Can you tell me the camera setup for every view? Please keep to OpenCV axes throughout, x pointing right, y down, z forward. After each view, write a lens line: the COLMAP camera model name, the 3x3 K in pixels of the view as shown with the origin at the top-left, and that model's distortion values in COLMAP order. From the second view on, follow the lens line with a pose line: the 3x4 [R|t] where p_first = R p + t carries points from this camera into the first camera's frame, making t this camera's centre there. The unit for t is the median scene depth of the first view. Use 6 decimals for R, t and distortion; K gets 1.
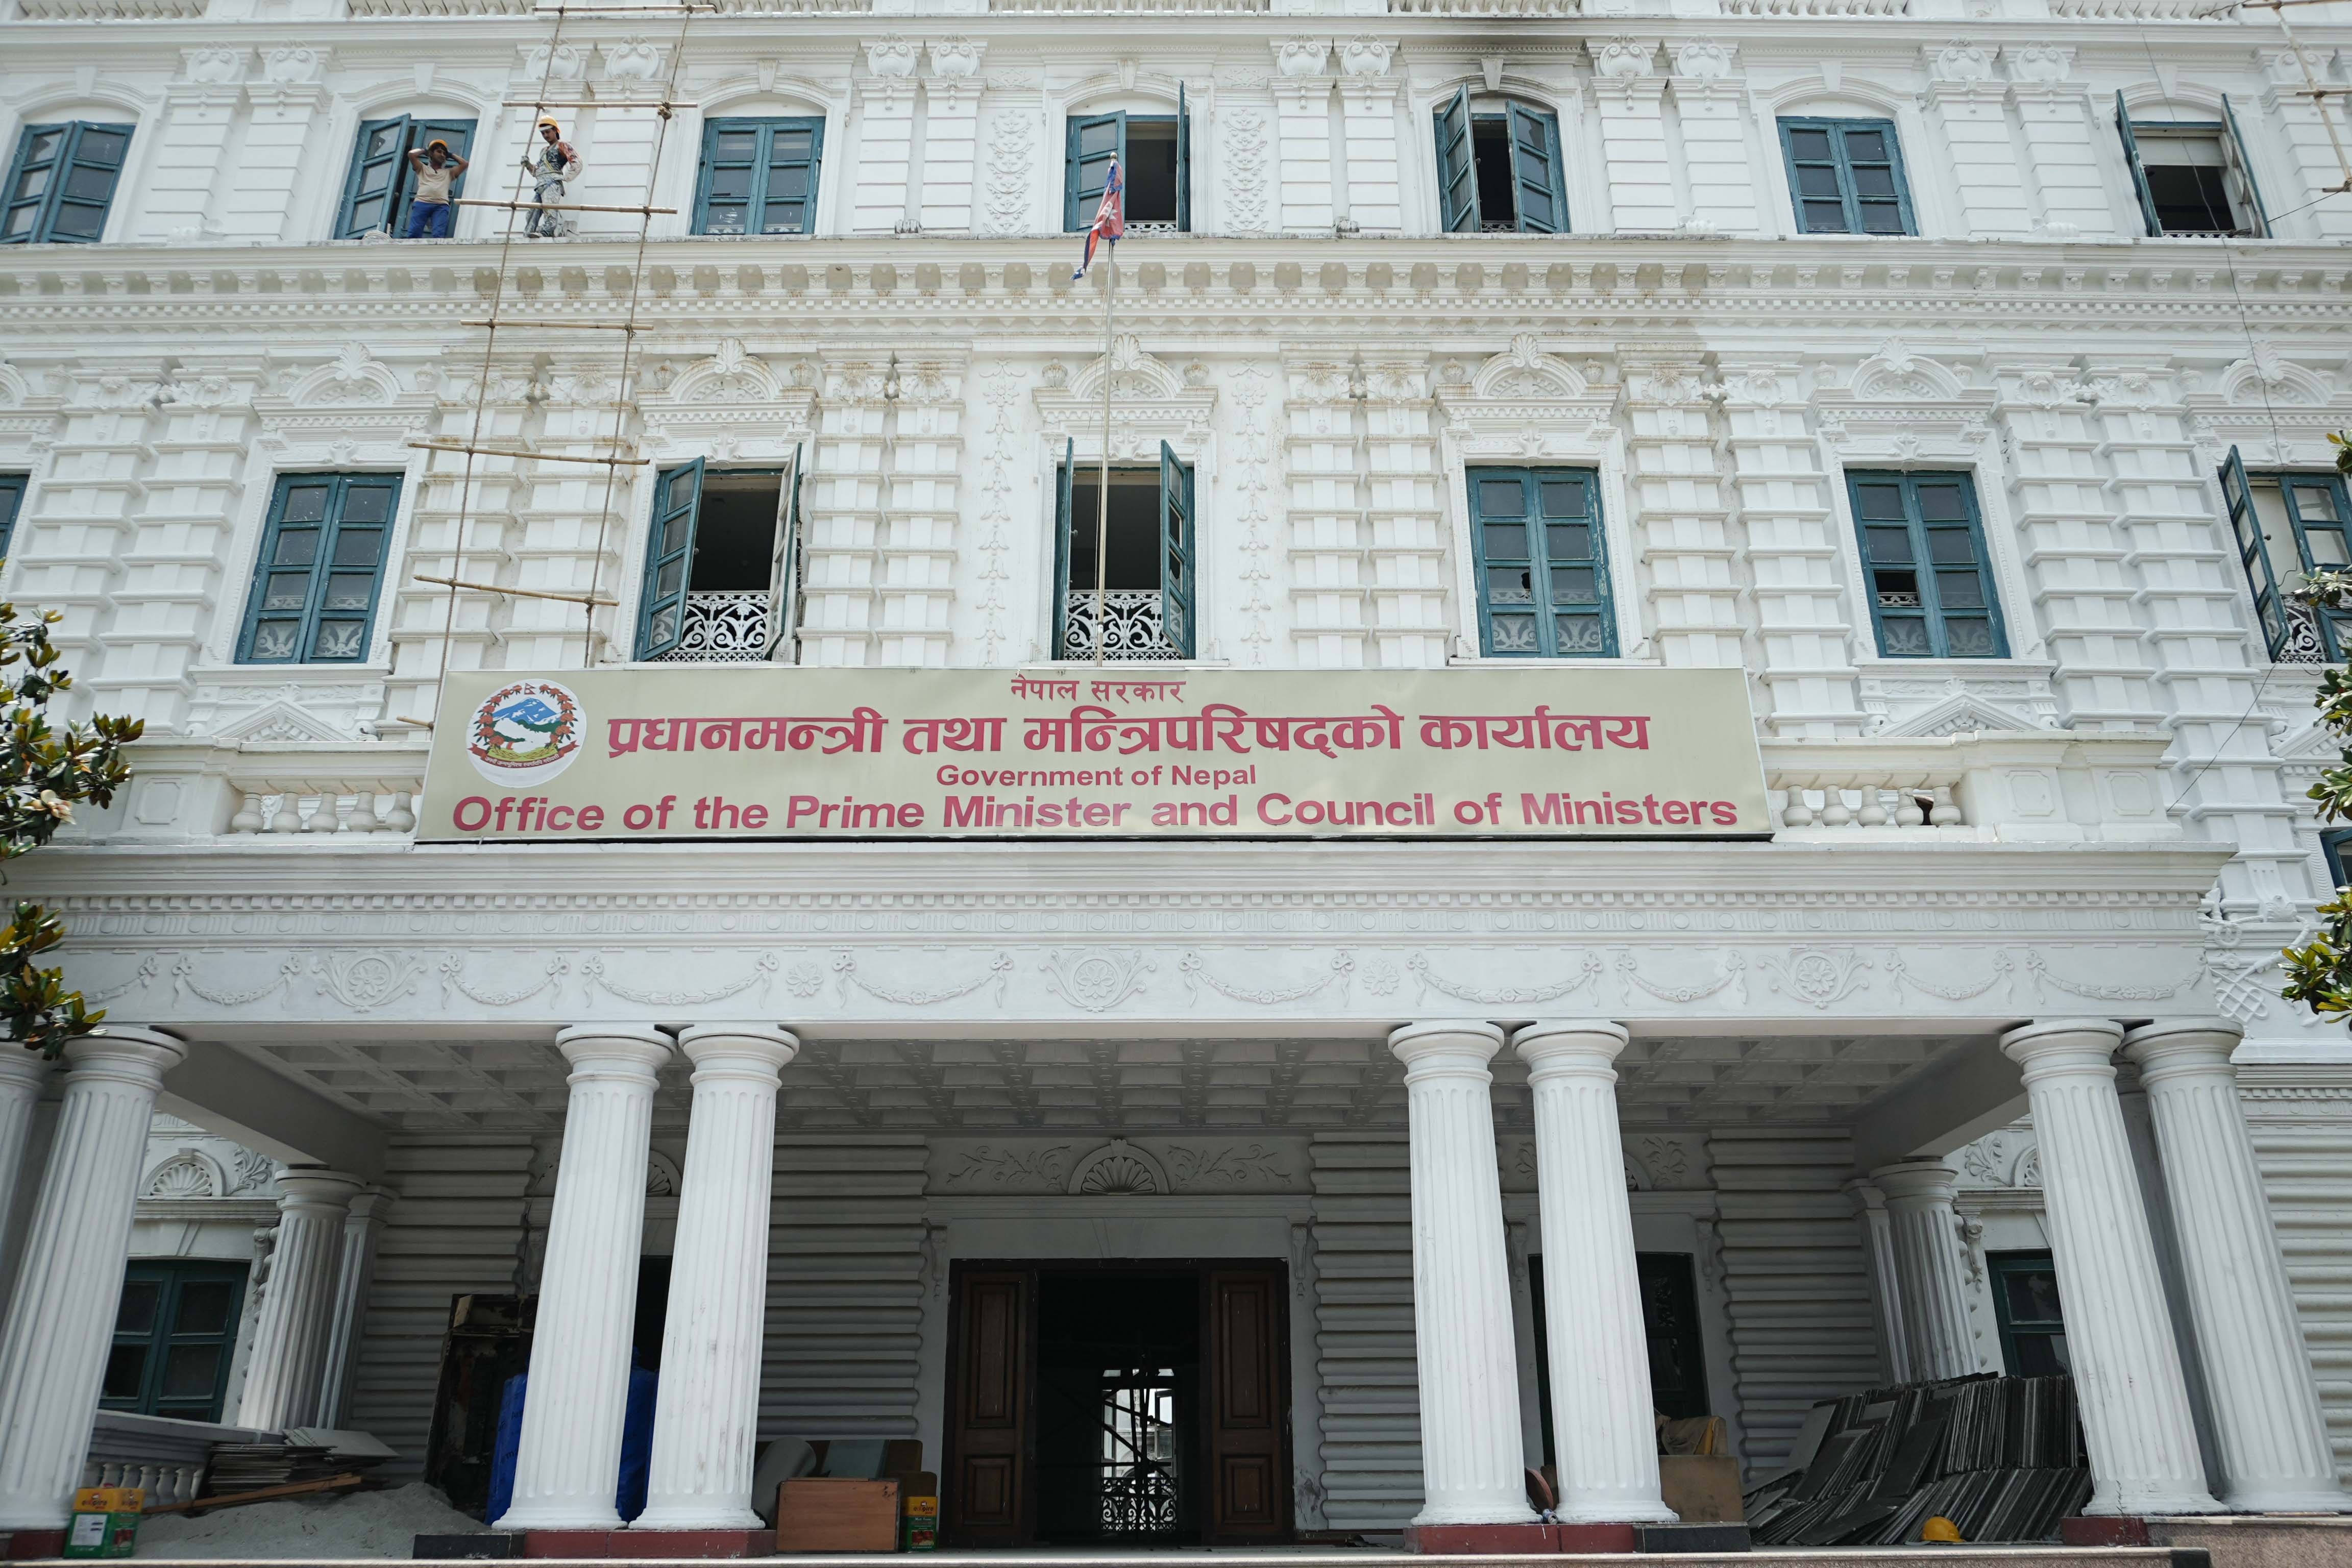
lens RADIAL K [[1759.3, 0, 1176.0], [0, 1759.3, 784.0], [0, 0, 1]] dist [-0.006370, 0.007677]
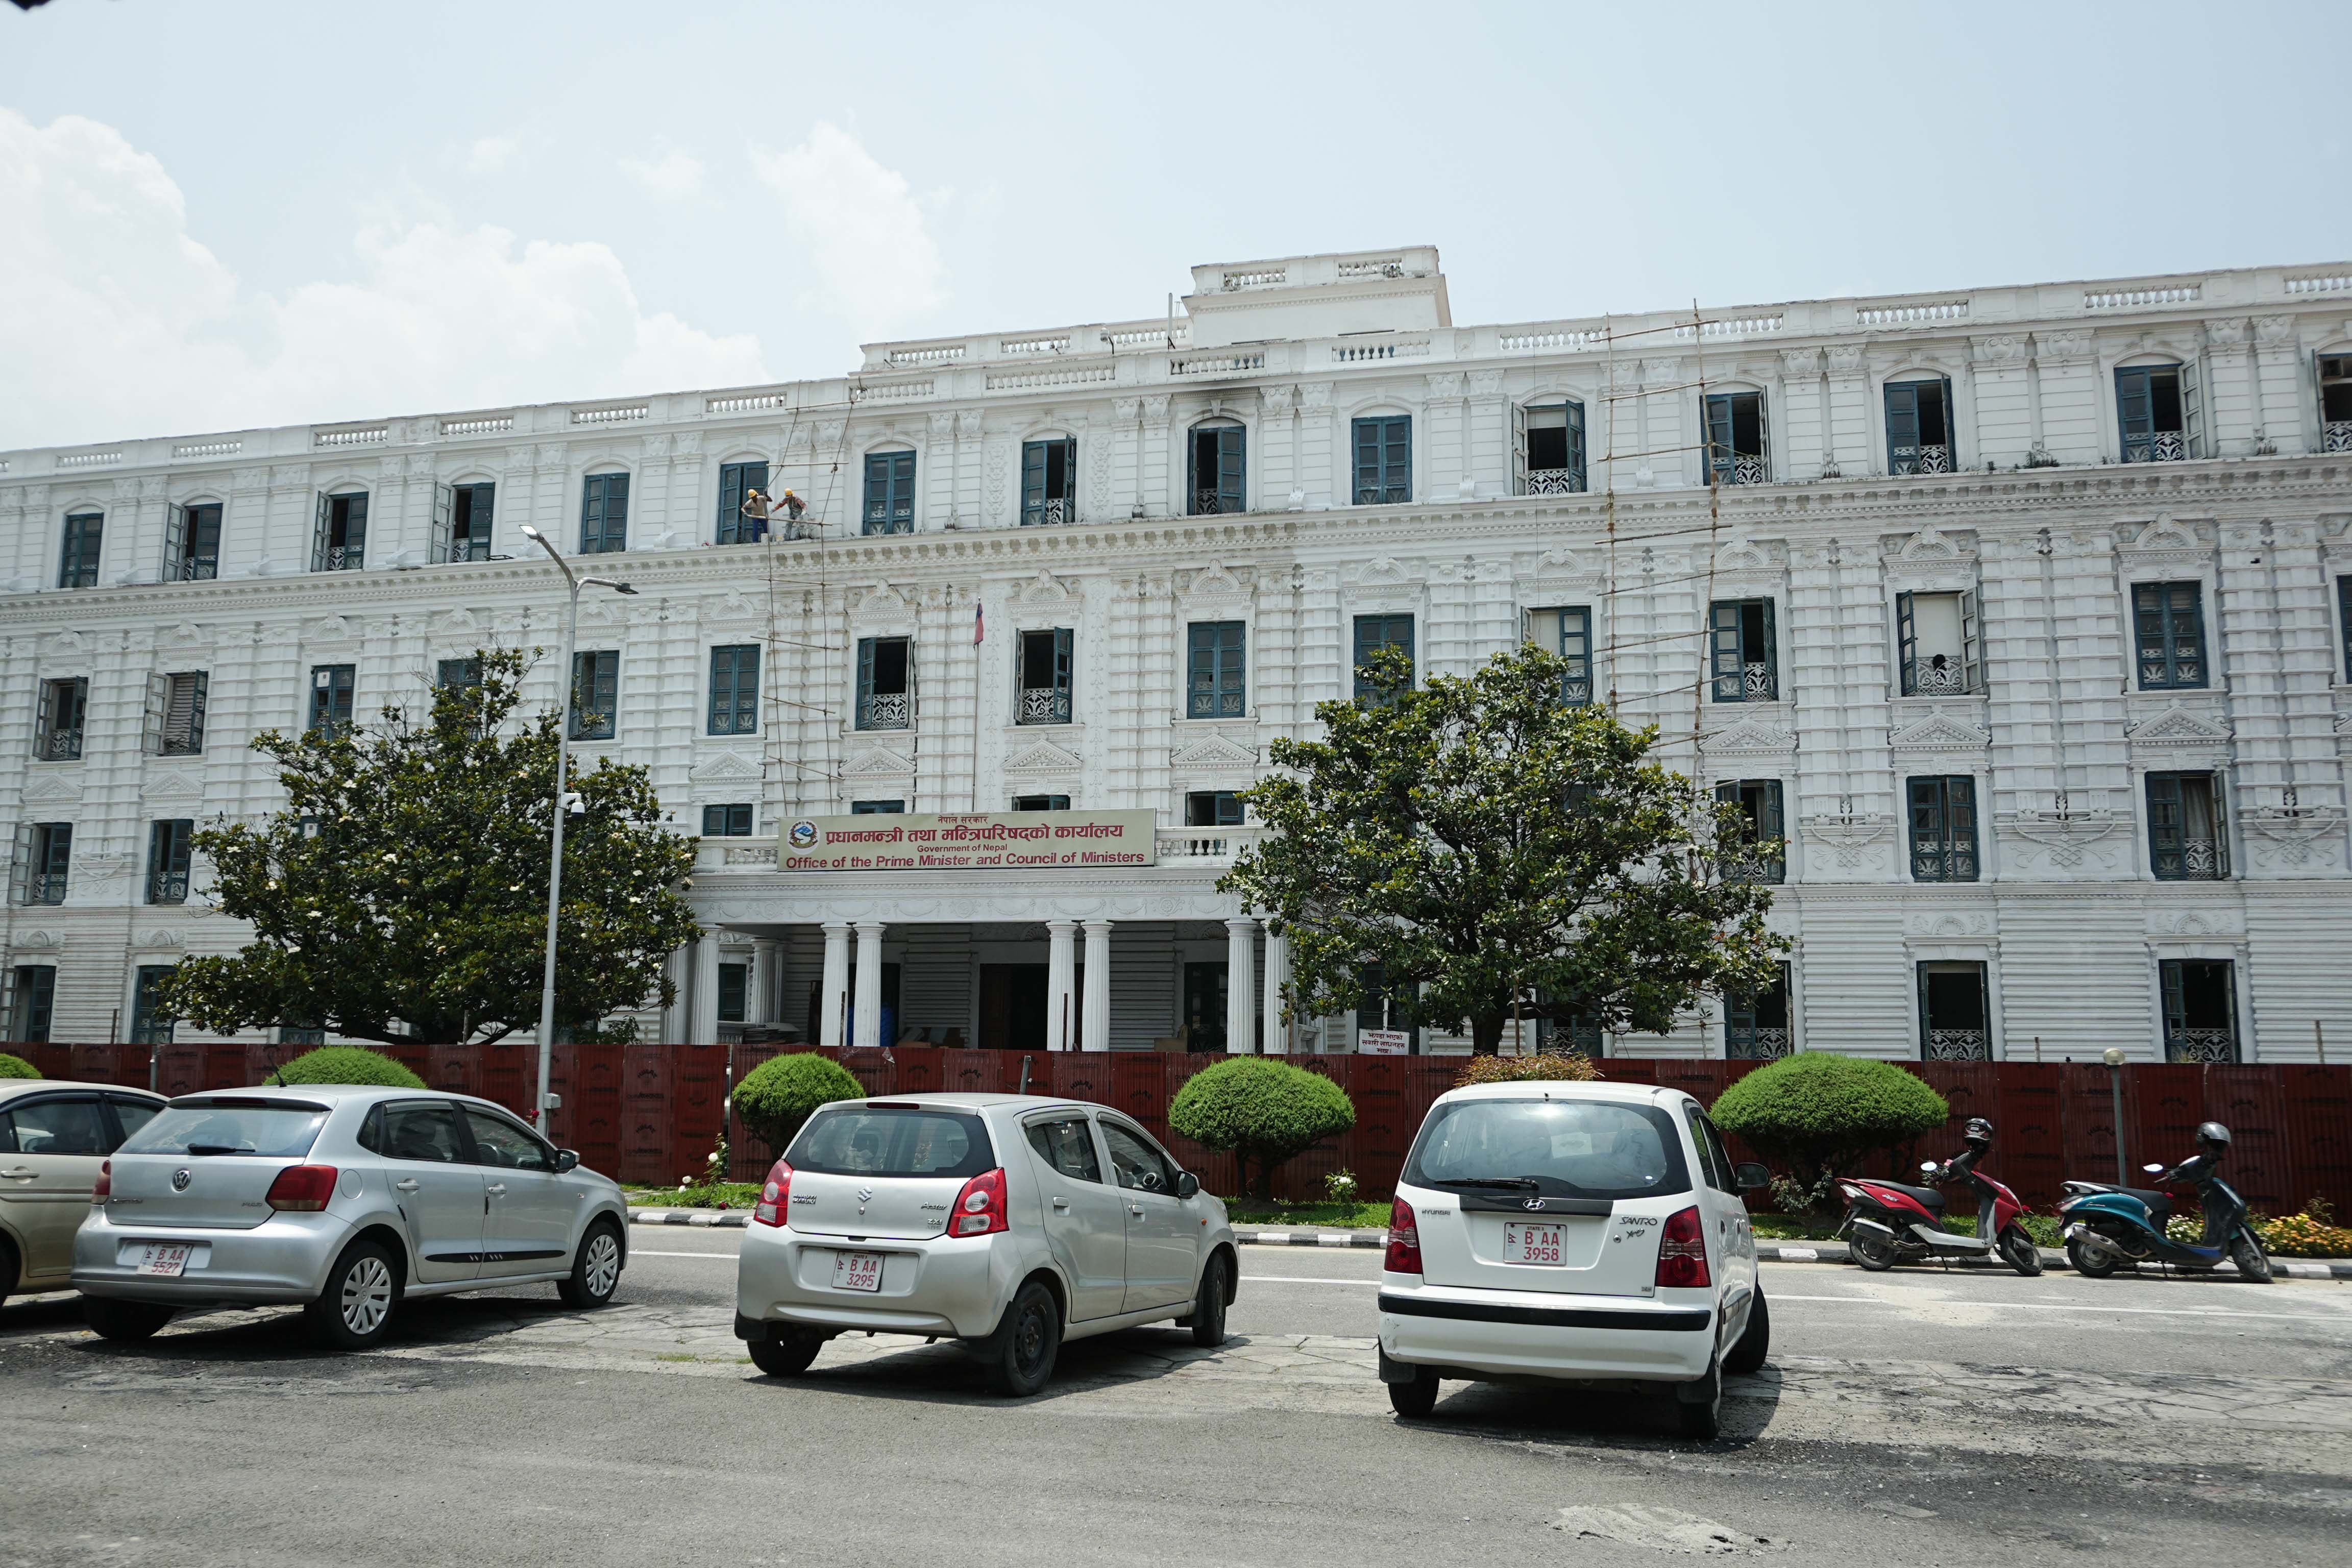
lens RADIAL K [[1768.1, 0, 1135.7], [0, 1768.1, 773.5], [0, 0, 1]] dist [0.109210, -0.000450]
pose [[0.970322, -0.023800, -0.240644, 0.647932], [0.081614, 0.968986, 0.233250, -0.535538], [0.227629, -0.245967, 0.942170, -1.232876]]
